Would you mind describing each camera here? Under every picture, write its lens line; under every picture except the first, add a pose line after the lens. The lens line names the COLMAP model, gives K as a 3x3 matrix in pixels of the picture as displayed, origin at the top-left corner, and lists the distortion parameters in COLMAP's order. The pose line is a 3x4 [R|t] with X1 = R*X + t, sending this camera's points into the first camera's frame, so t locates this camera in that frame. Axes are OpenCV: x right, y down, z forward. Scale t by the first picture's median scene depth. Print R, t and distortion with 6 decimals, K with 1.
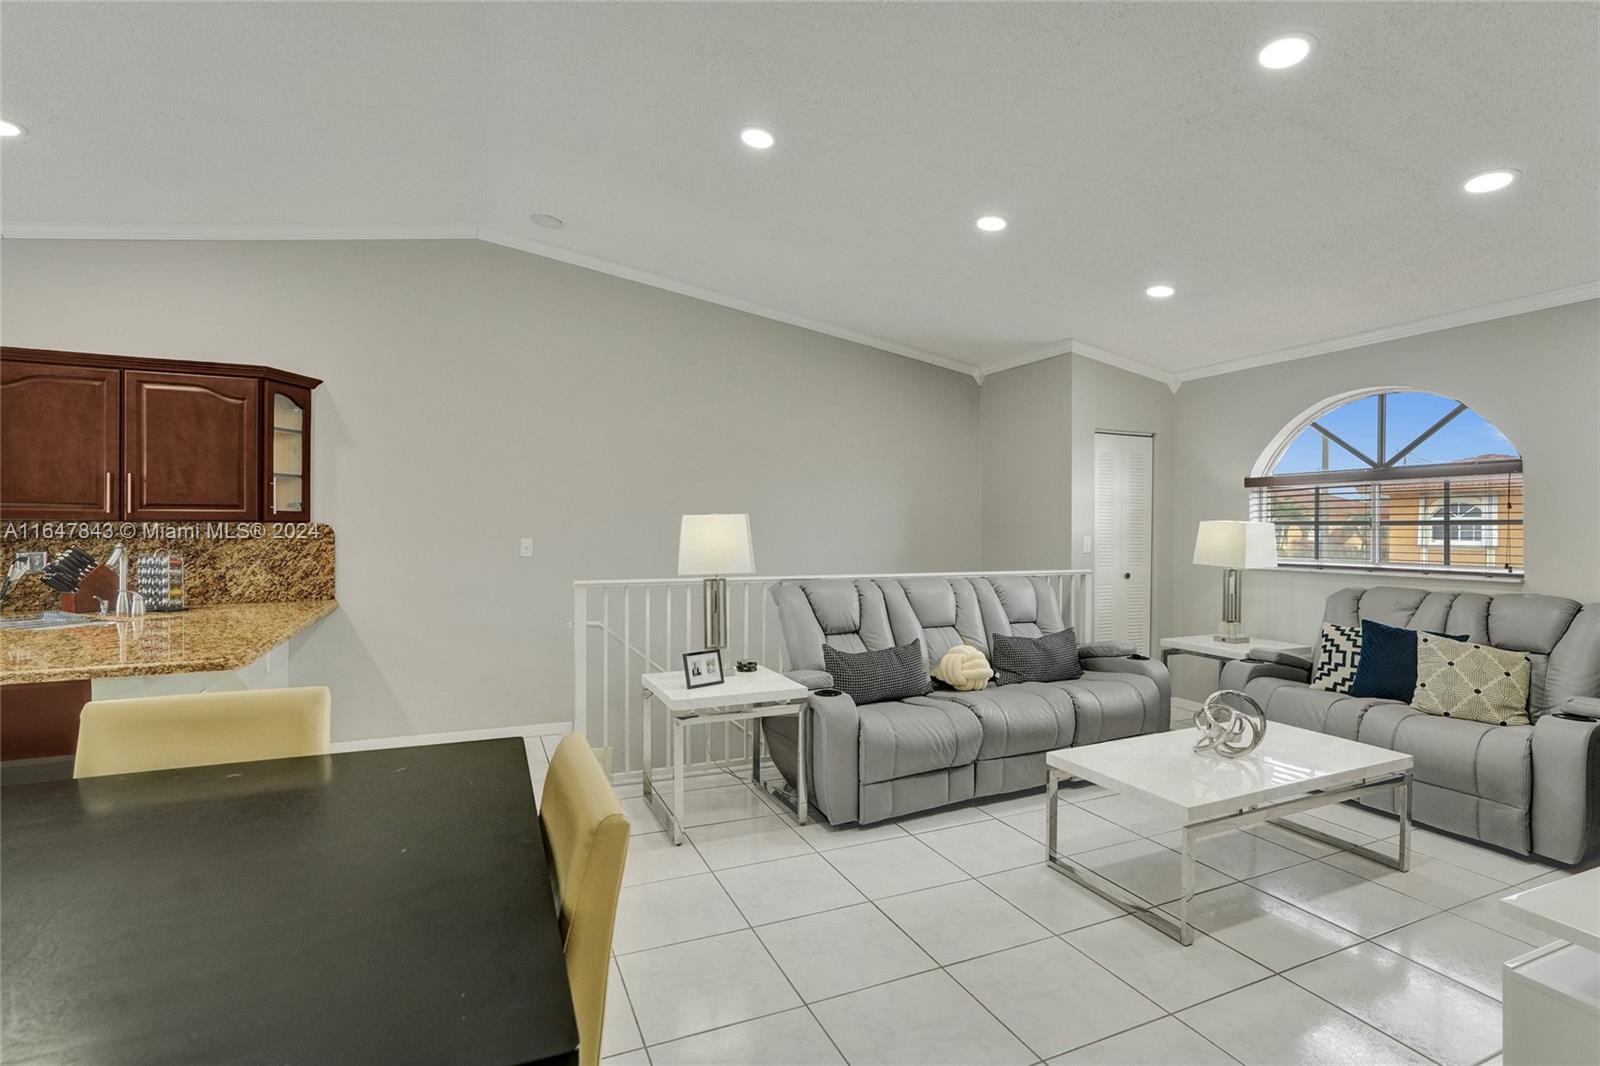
lens RADIAL K [[771.4, 0, 811.2], [0, 771.4, 528.0], [0, 0, 1]] dist [-0.057446, 0.030998]
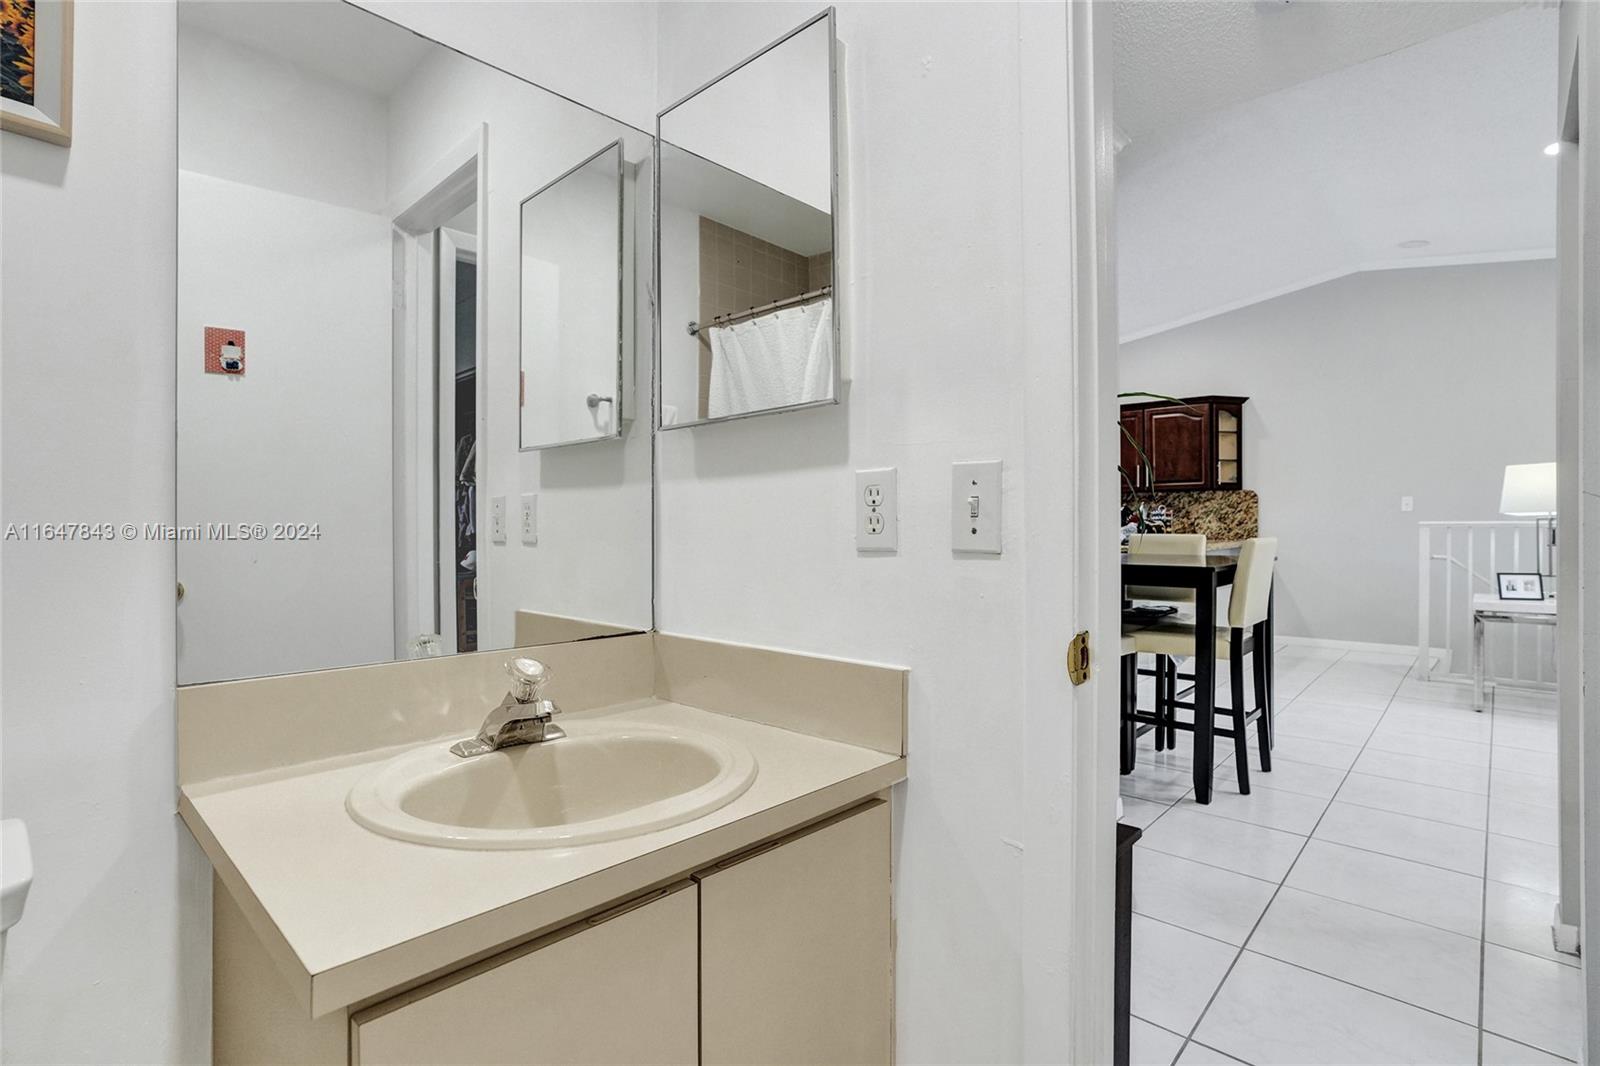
lens RADIAL K [[771.4, 0, 811.2], [0, 771.4, 528.0], [0, 0, 1]] dist [-0.057446, 0.030998]
pose [[0.399981, 0.001137, -0.916523, 0.443900], [0.005766, 0.999976, 0.003757, 0.064907], [0.916505, -0.006788, 0.399965, -0.468852]]
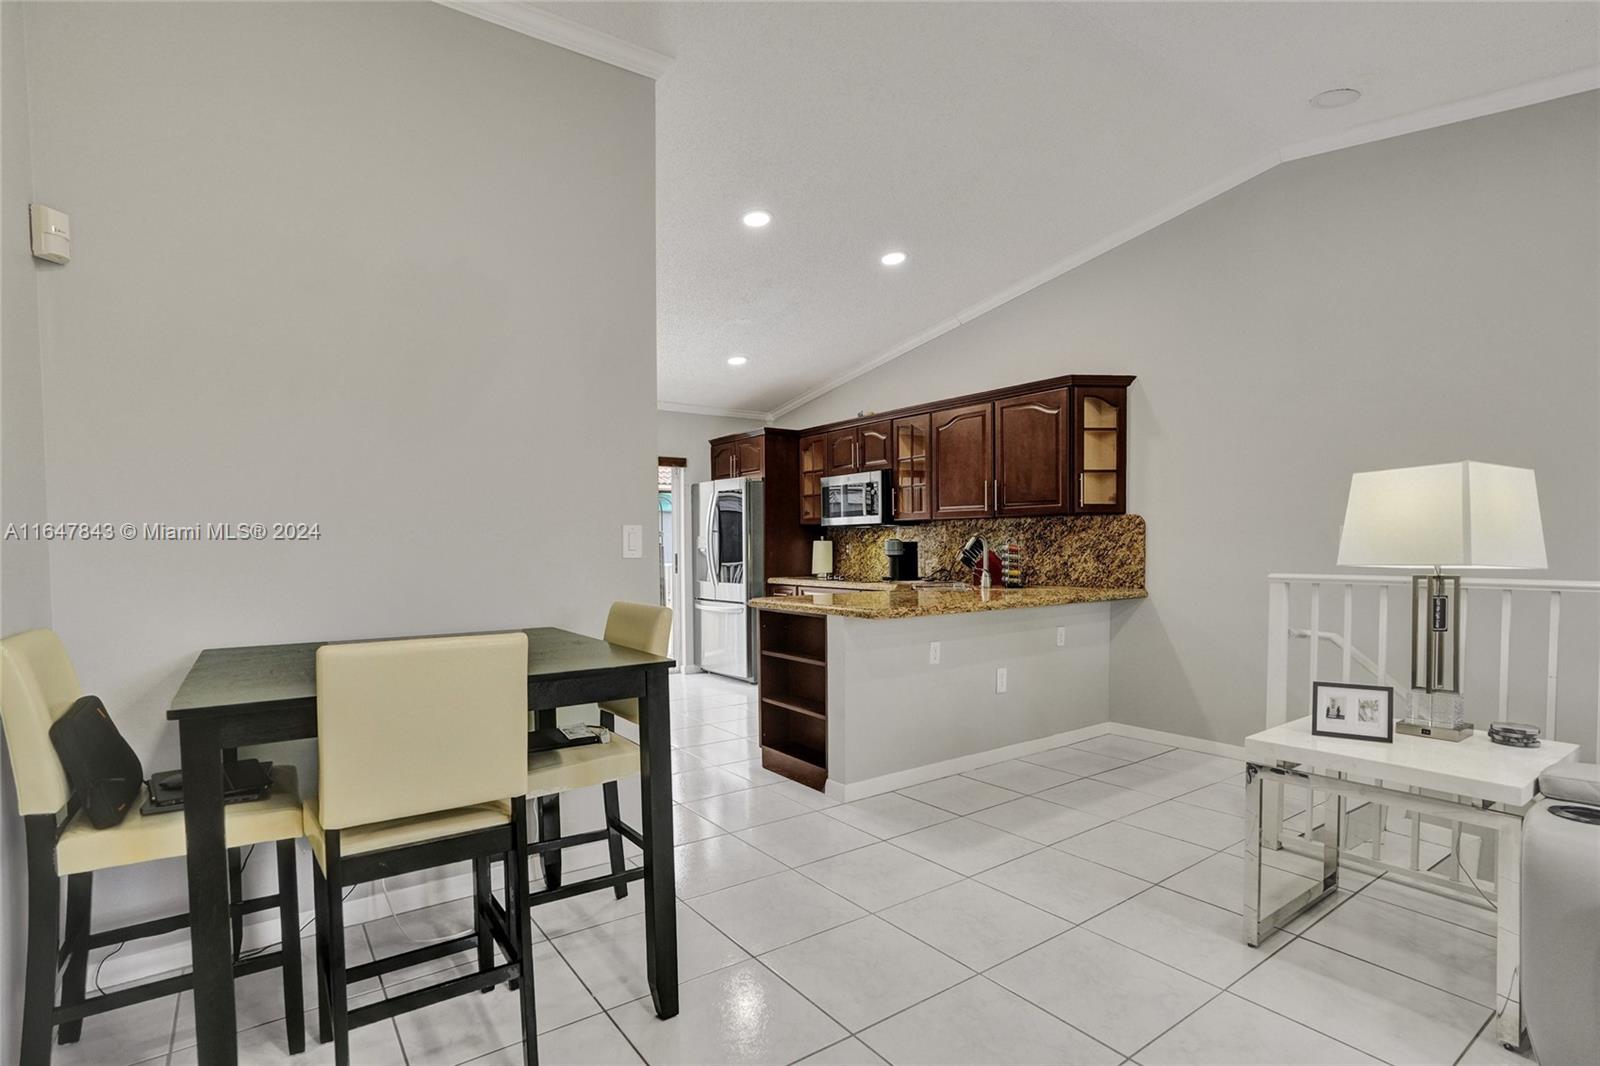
lens RADIAL K [[791.3, 0, 806.0], [0, 791.3, 574.2], [0, 0, 1]] dist [-0.019257, 0.000204]
pose [[0.208986, 0.033058, -0.977360, 0.340251], [0.007850, 0.999340, 0.035480, 0.035995], [0.977887, -0.015087, 0.208589, 0.359556]]
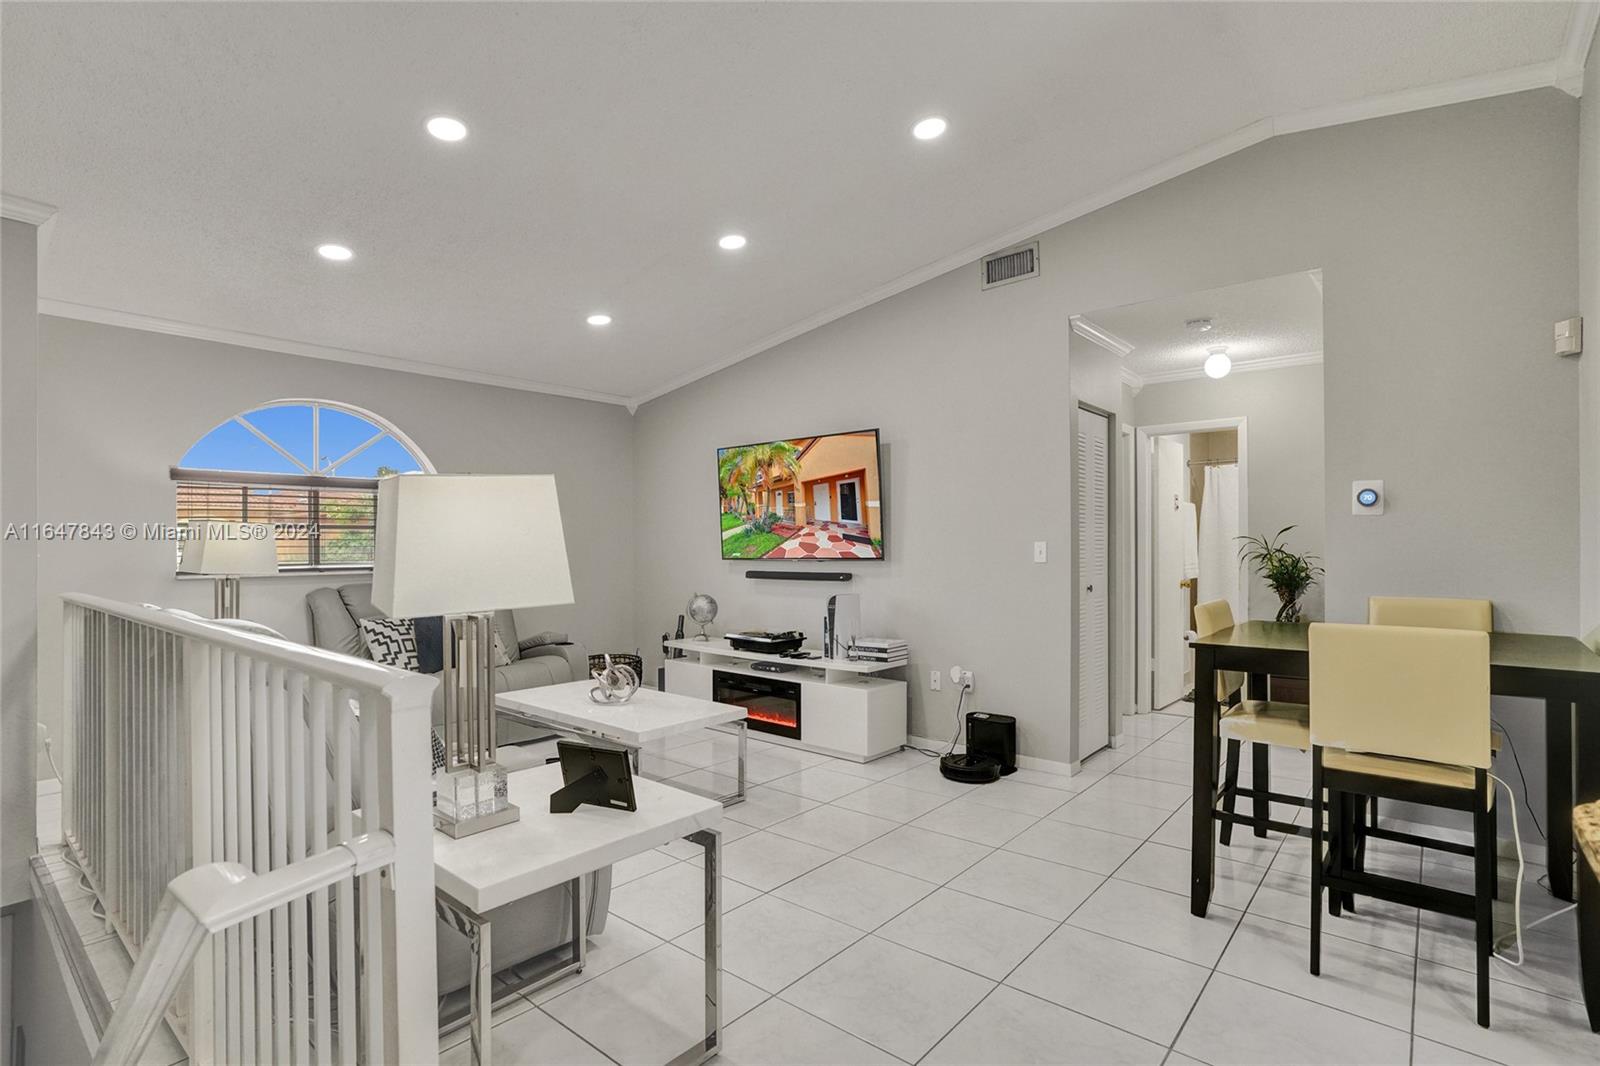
lens RADIAL K [[773.9, 0, 798.0], [0, 773.9, 548.4], [0, 0, 1]] dist [-0.011285, 0.000049]
pose [[-0.436274, -0.003946, 0.899805, -0.577768], [0.000286, 0.999990, 0.004523, 0.020951], [-0.899814, 0.002231, -0.436269, 0.945456]]
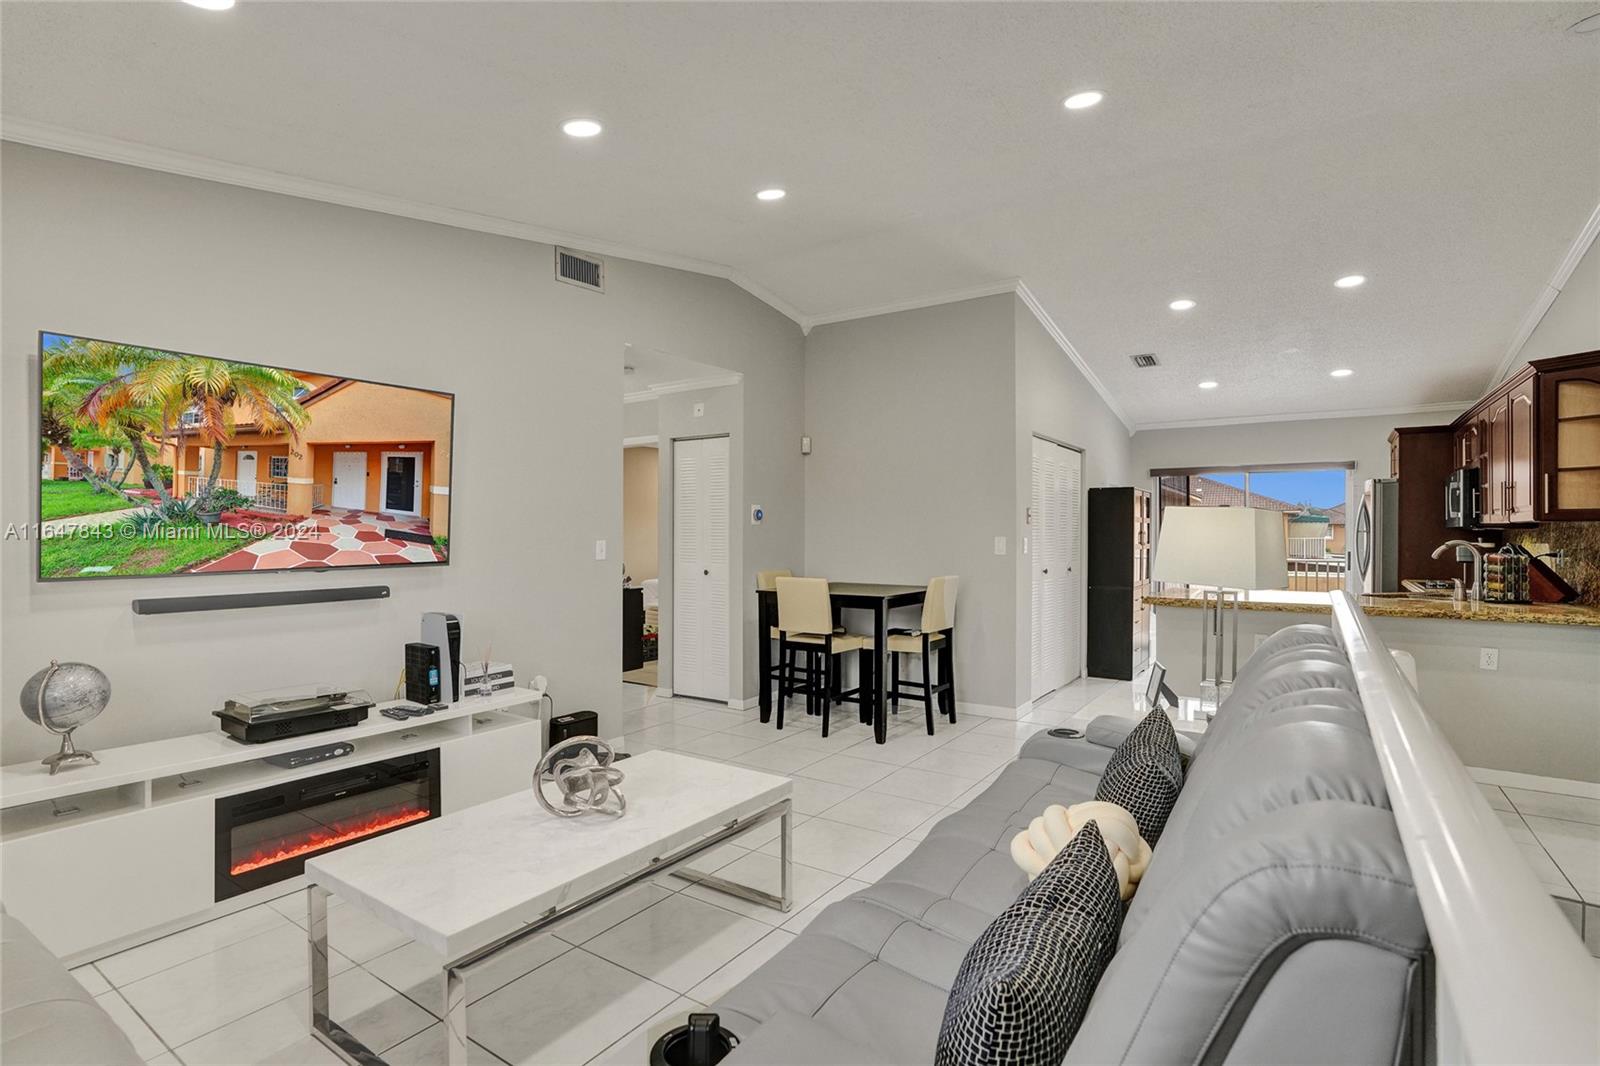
lens RADIAL K [[777.8, 0, 811.2], [0, 777.8, 534.6], [0, 0, 1]] dist [-0.002716, 0.000427]
pose [[-0.841316, 0.001769, -0.540541, 0.583055], [-0.000625, 0.999991, 0.004247, 0.005003], [0.540544, 0.003911, -0.841307, 1.315168]]
